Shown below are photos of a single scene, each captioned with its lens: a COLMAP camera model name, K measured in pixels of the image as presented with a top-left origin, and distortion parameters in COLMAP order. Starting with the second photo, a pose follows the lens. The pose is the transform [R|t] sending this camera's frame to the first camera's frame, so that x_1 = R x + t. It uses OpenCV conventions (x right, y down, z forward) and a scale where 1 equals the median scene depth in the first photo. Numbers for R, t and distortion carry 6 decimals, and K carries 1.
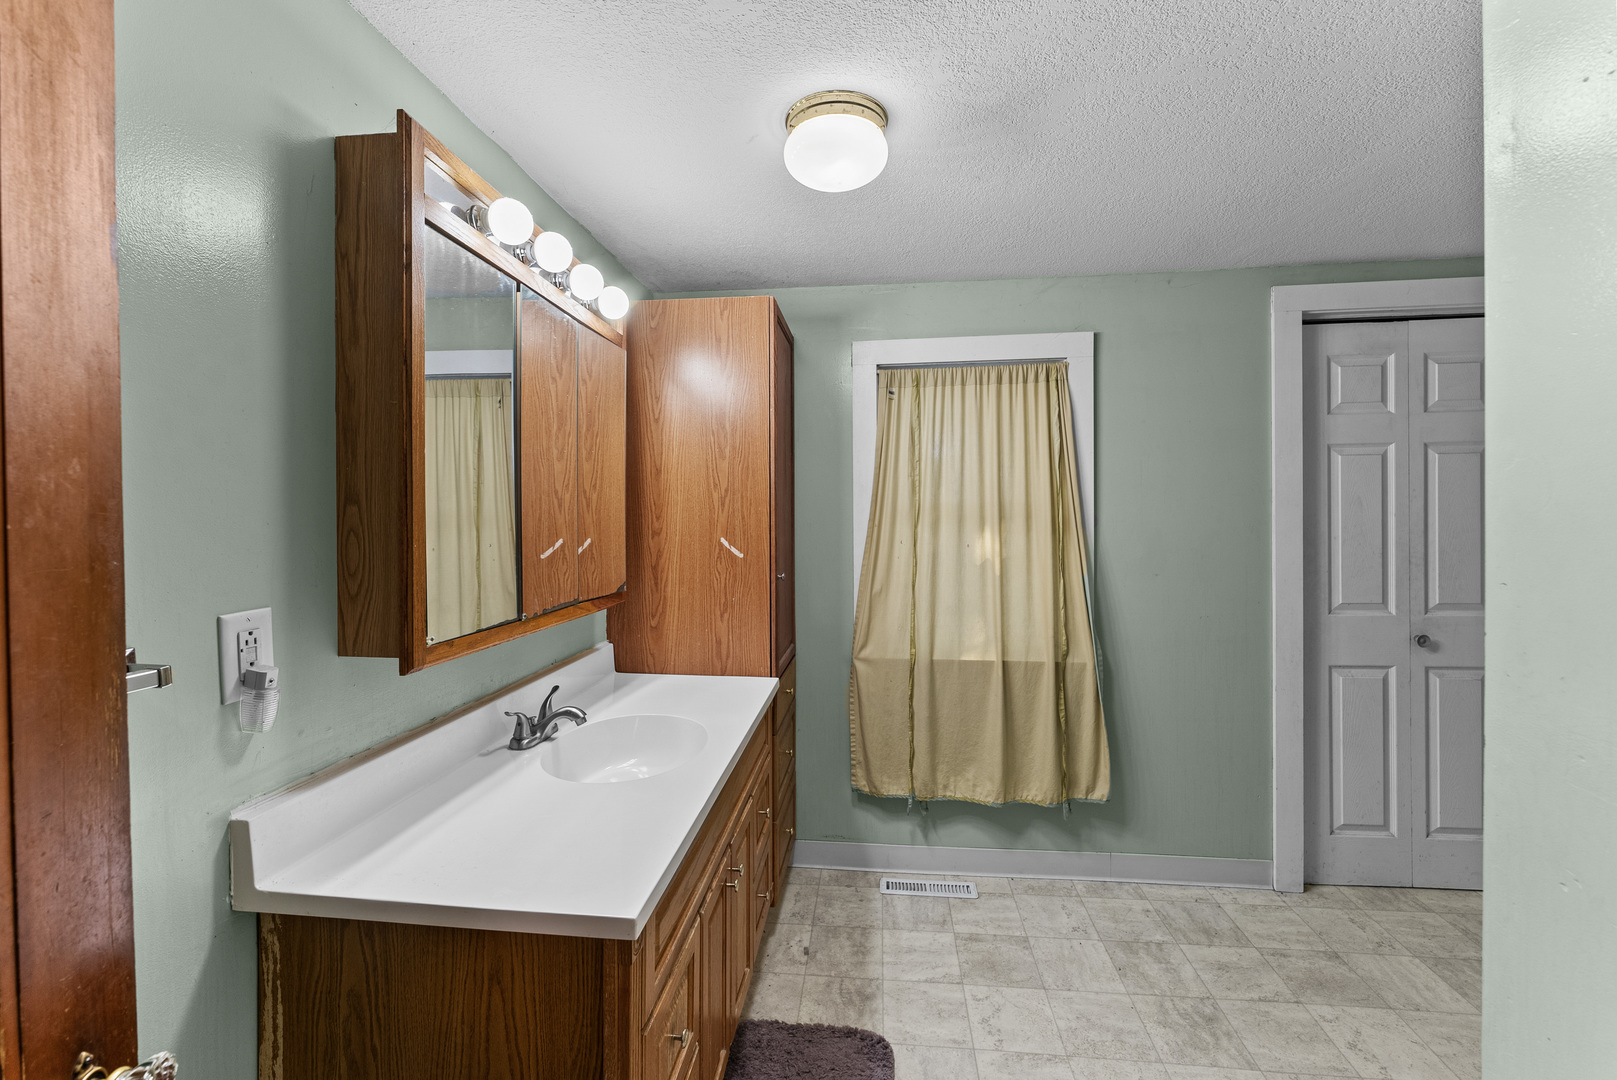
lens RADIAL K [[660.6, 0, 812.5], [0, 660.6, 523.7], [0, 0, 1]] dist [-0.003811, -0.000110]
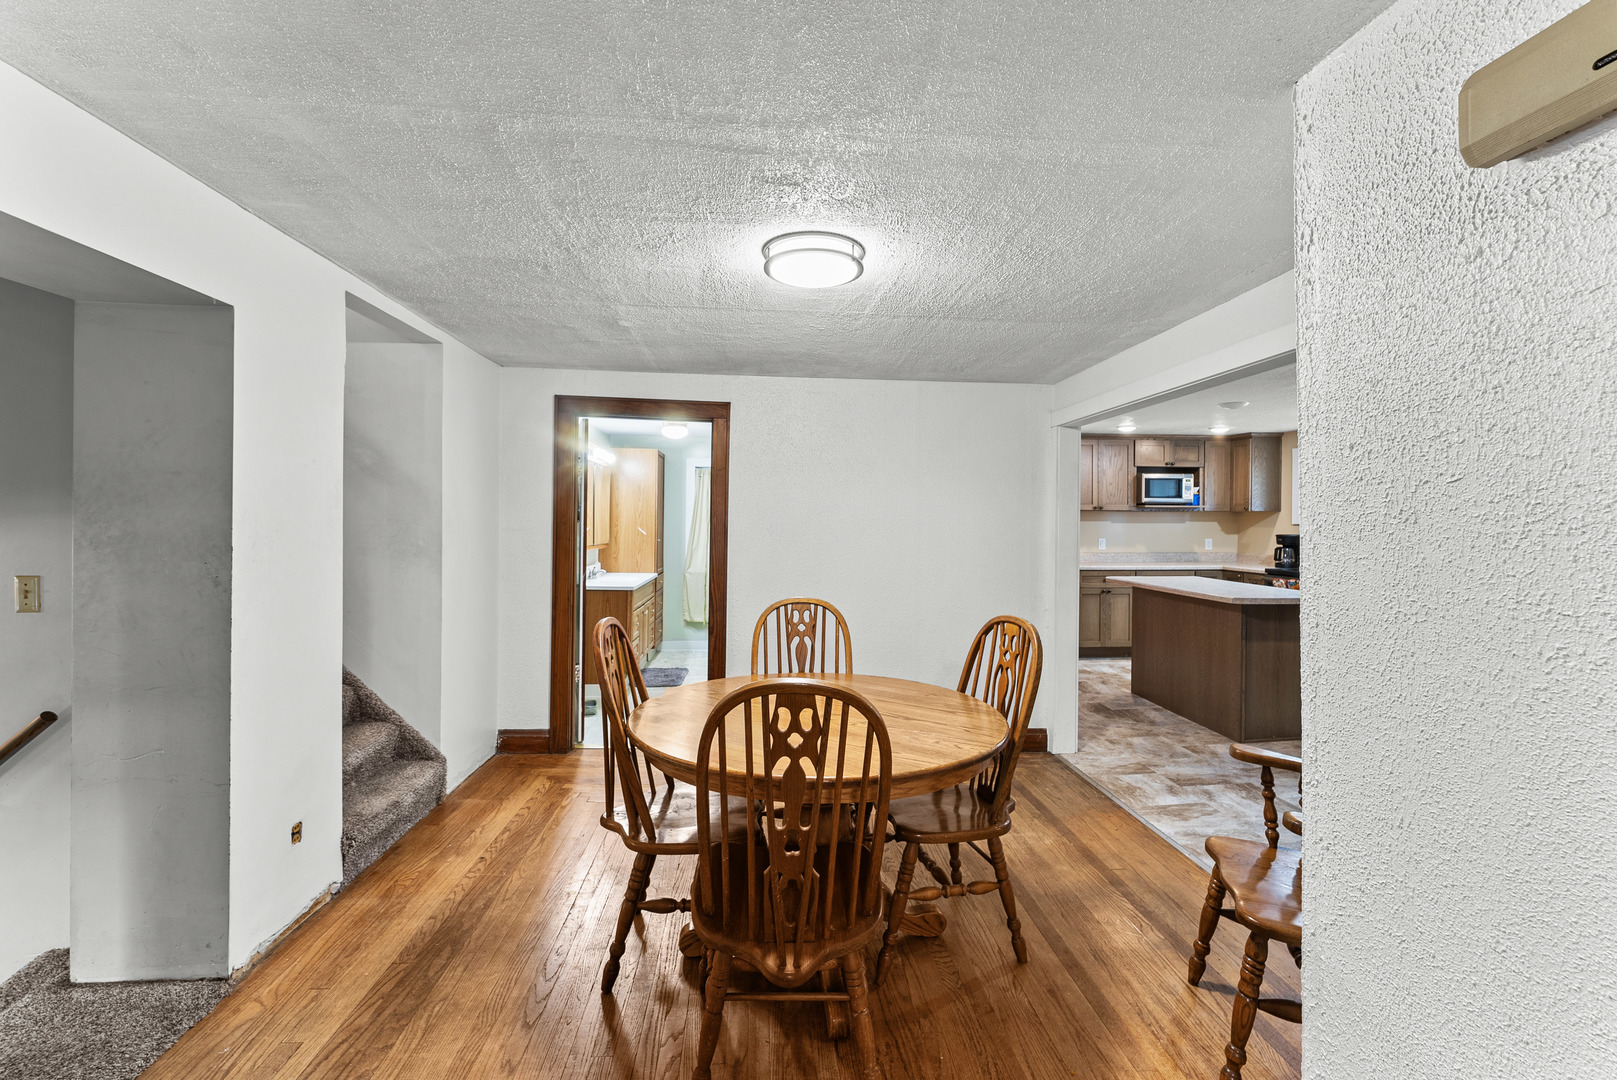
lens RADIAL K [[660.6, 0, 812.5], [0, 660.6, 523.7], [0, 0, 1]] dist [-0.003811, -0.000110]
pose [[0.982910, 0.016438, 0.183350, 0.077790], [-0.014505, 0.999824, -0.011880, 0.025513], [-0.183513, 0.009018, 0.982976, -1.859098]]
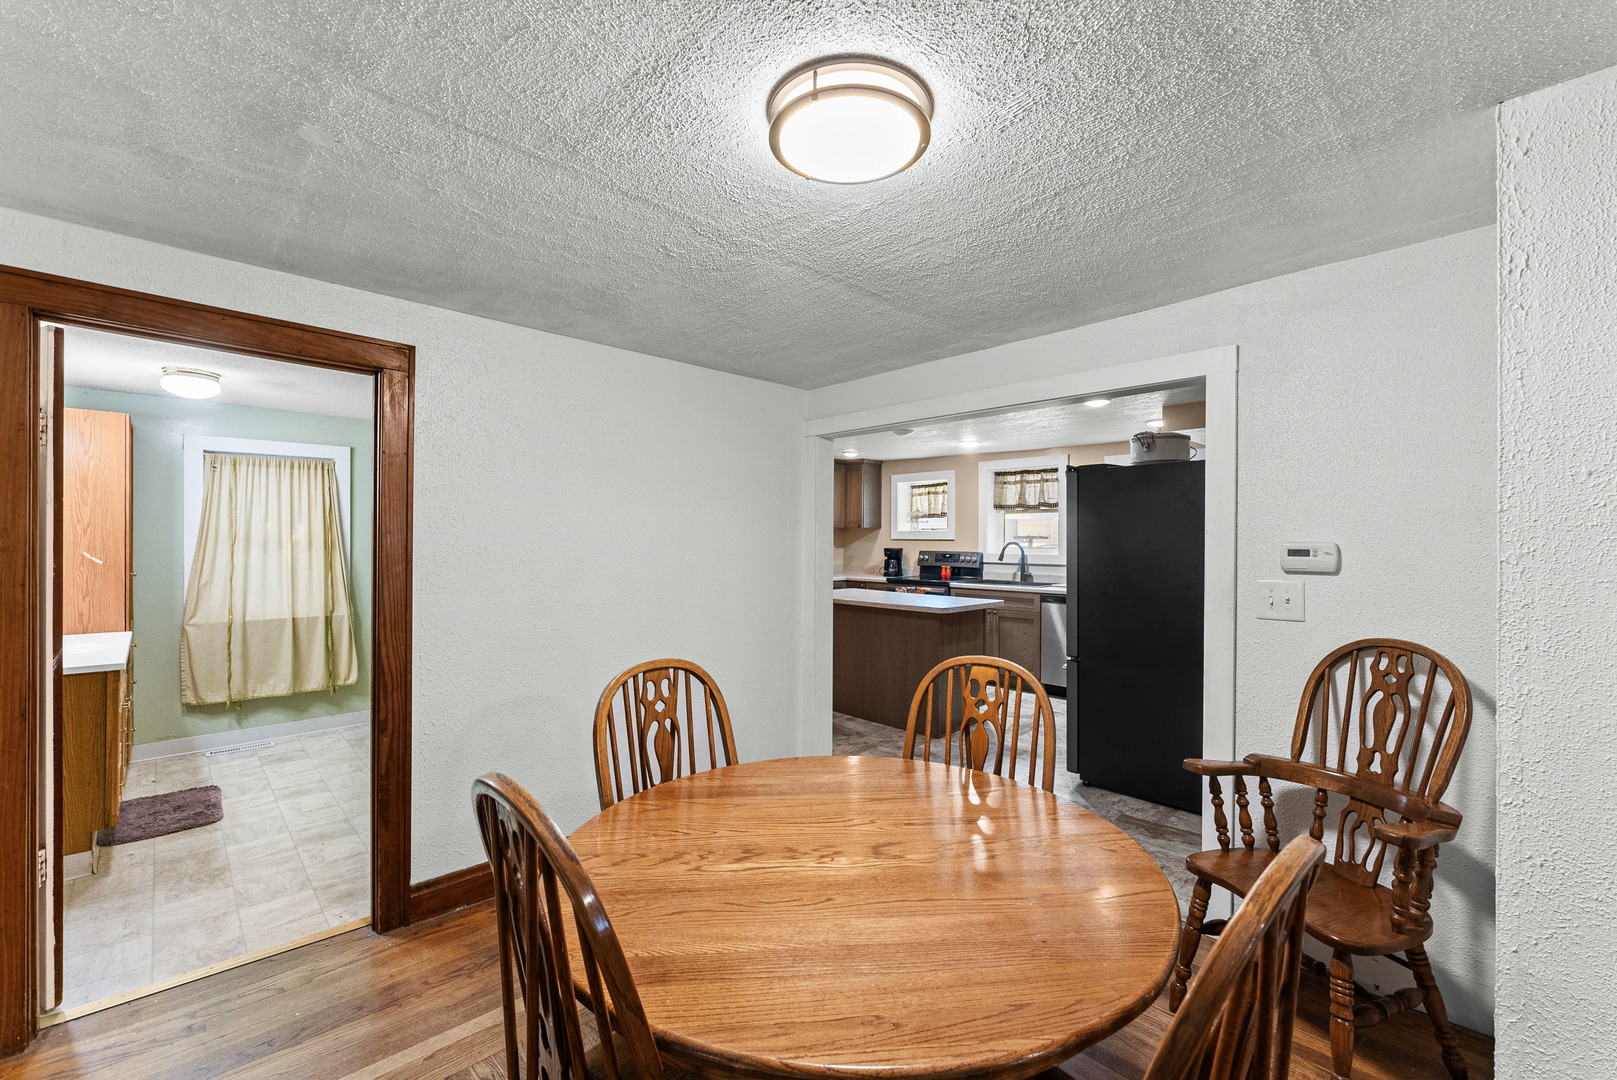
lens RADIAL K [[663.6, 0, 805.4], [0, 663.6, 544.4], [0, 0, 1]] dist [-0.004727, -0.000198]
pose [[0.642056, 0.004579, 0.766644, -0.215343], [0.000917, 0.999977, -0.006741, 0.013518], [-0.766657, 0.005031, 0.642037, -1.303340]]
